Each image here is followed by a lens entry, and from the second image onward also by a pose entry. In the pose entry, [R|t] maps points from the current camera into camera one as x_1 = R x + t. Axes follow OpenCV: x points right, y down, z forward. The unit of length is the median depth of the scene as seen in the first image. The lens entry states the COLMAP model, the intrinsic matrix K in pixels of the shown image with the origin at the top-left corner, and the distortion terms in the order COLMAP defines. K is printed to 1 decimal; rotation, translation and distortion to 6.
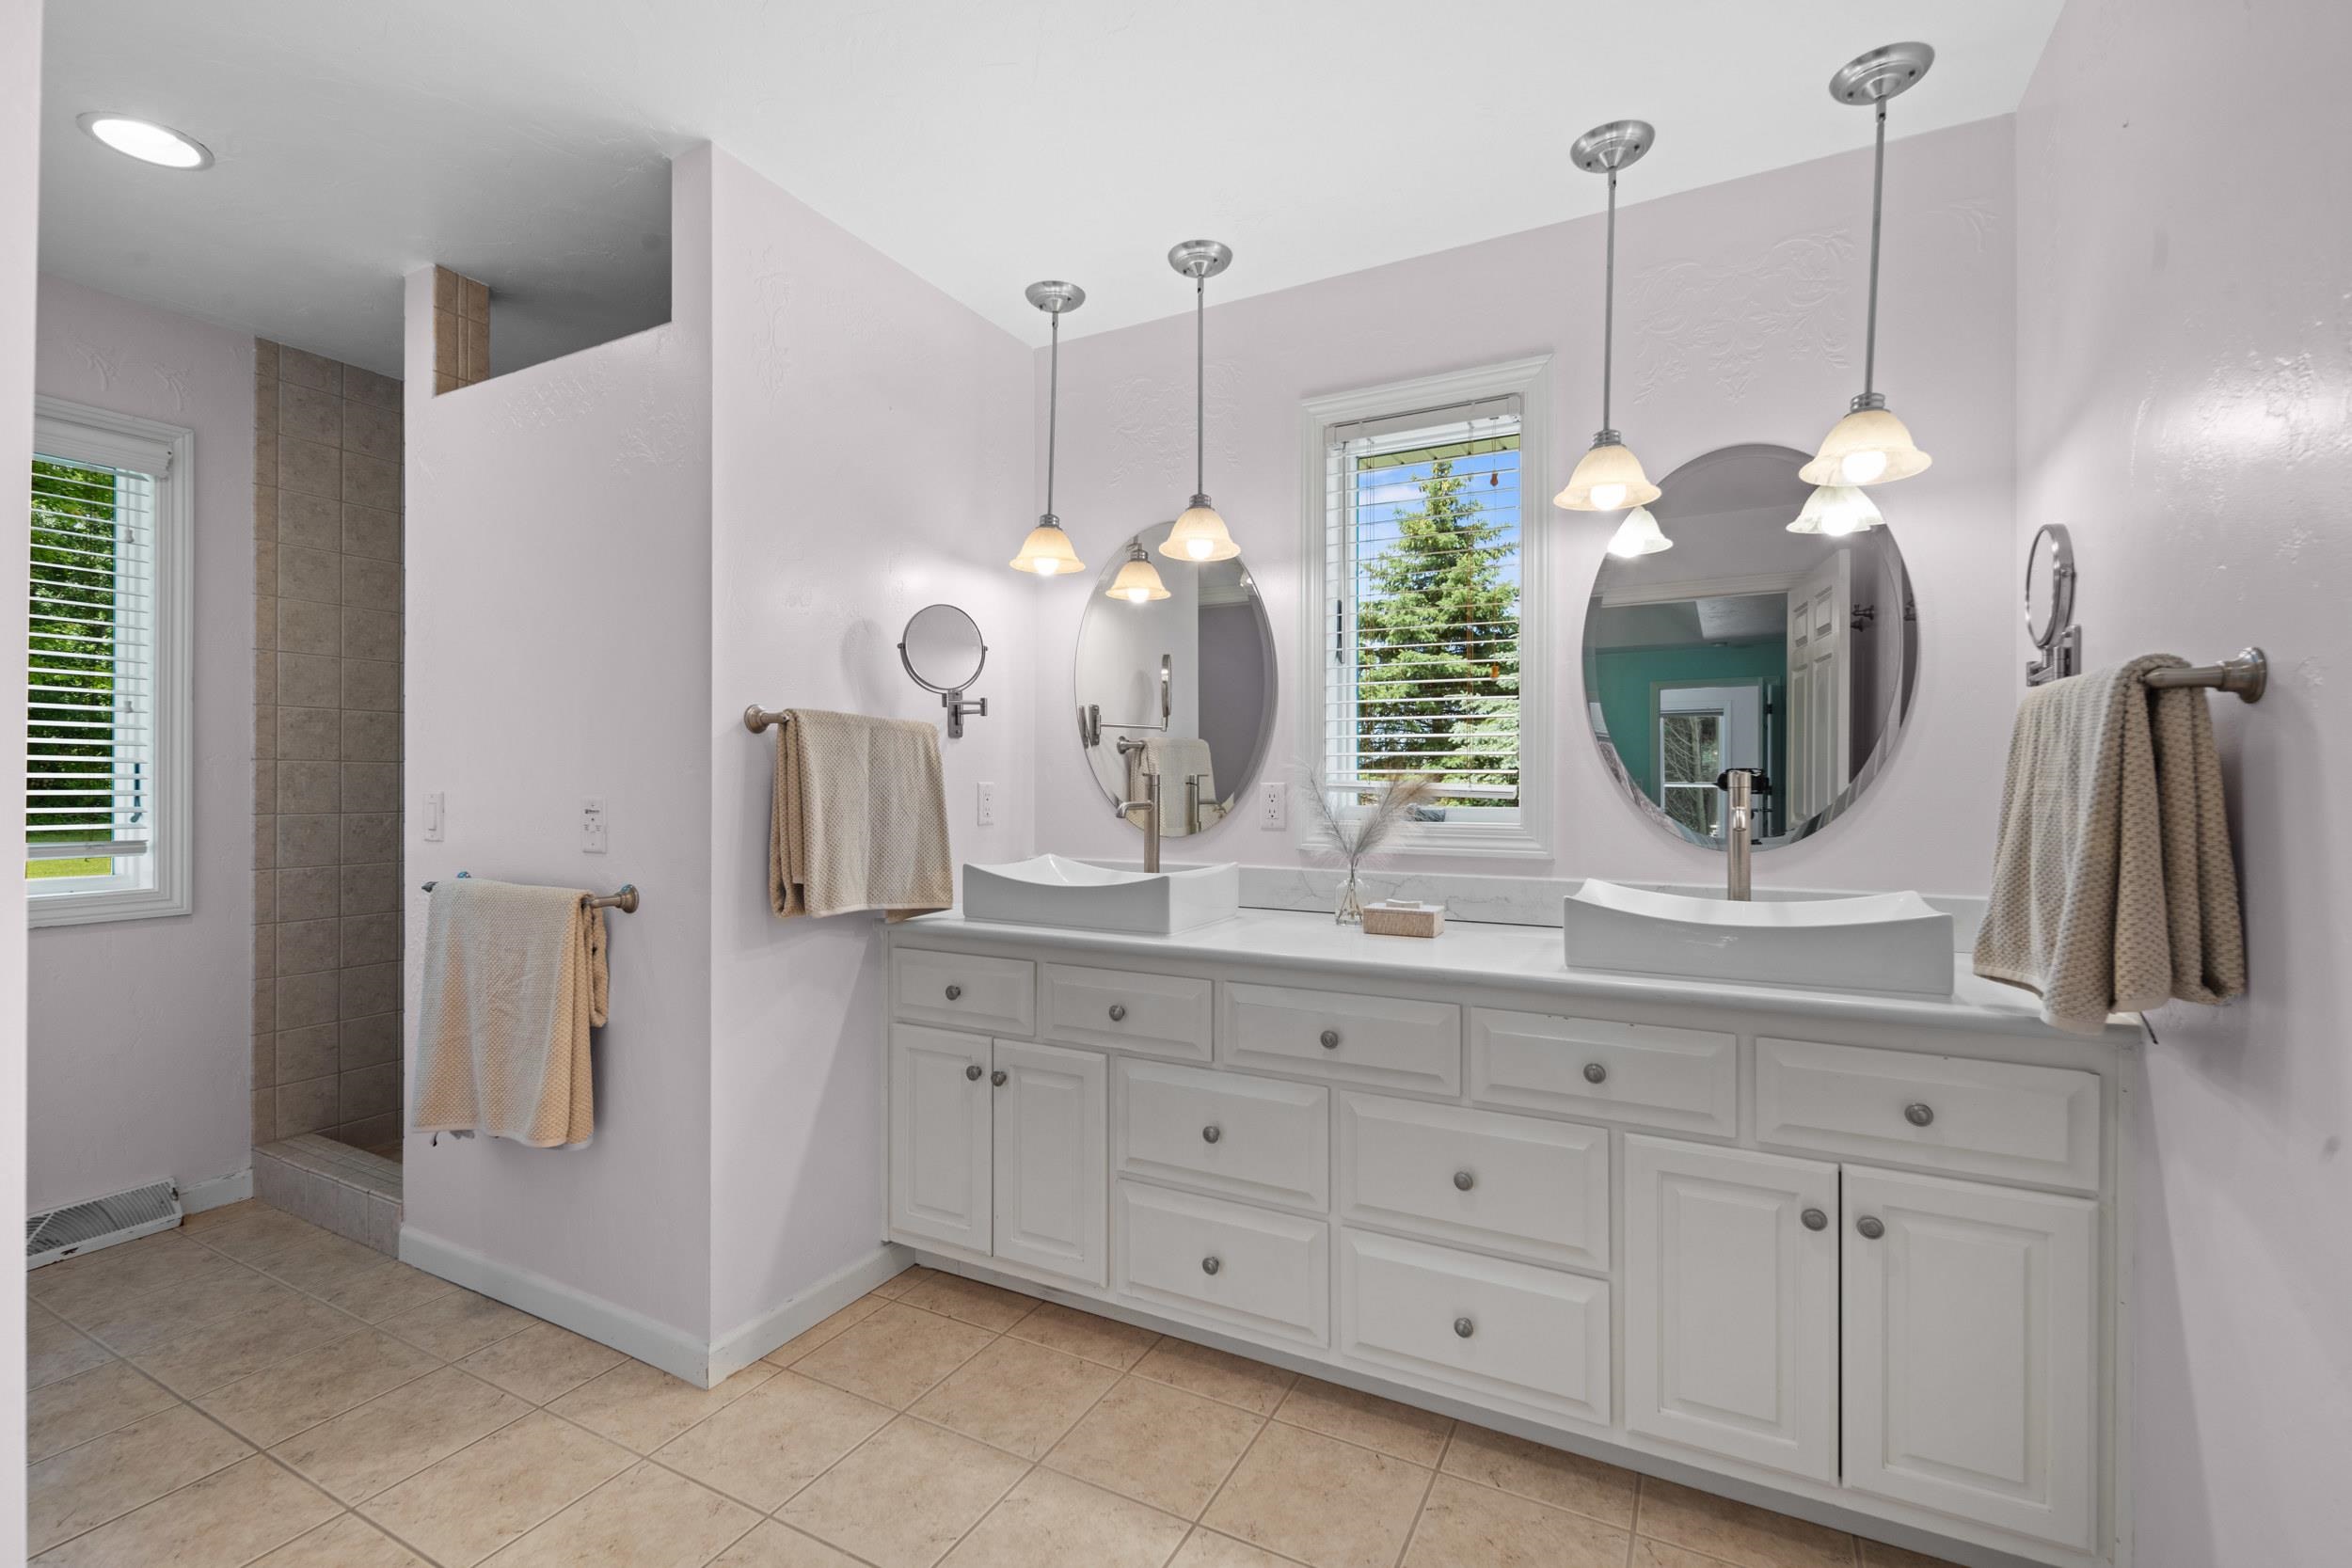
lens RADIAL K [[1029.1, 0, 1176.0], [0, 1029.1, 784.0], [0, 0, 1]] dist [-0.001498, -0.001004]
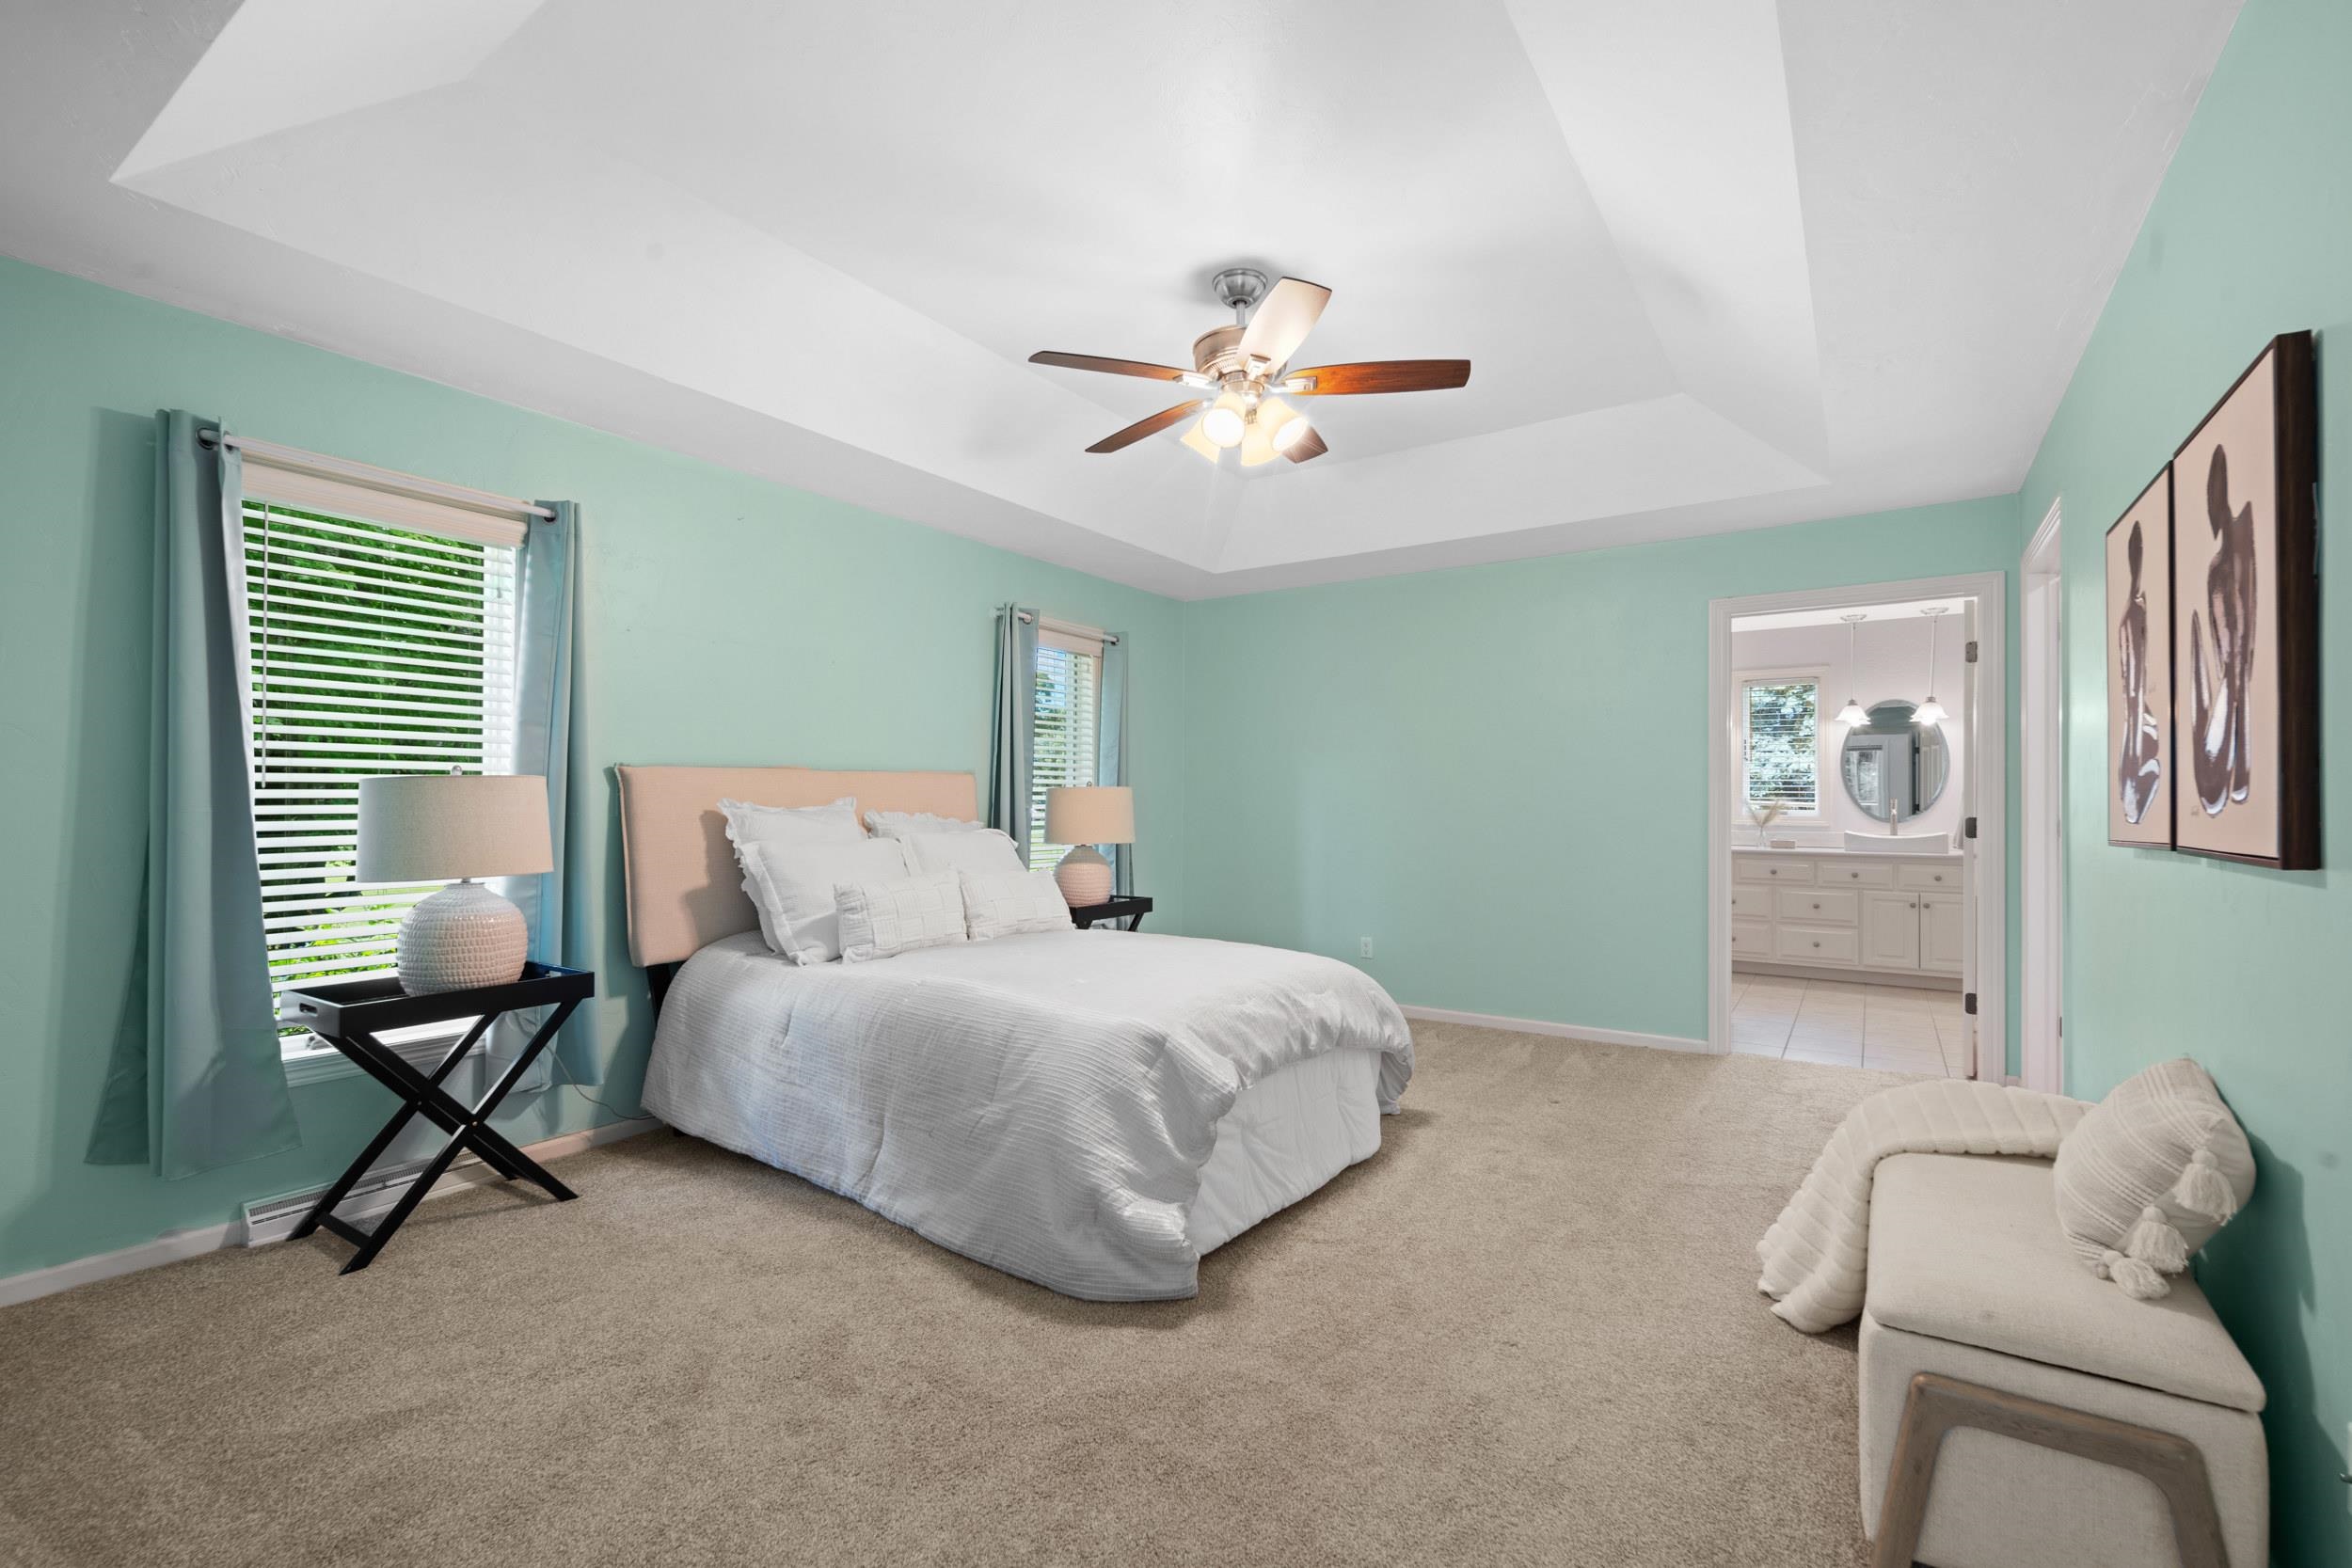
lens RADIAL K [[1029.1, 0, 1176.0], [0, 1029.1, 784.0], [0, 0, 1]] dist [-0.001498, -0.001004]
pose [[0.993080, 0.001157, -0.117433, -1.522206], [-0.002902, 0.999888, -0.014689, -0.004162], [0.117403, 0.014928, 0.992972, -2.864282]]
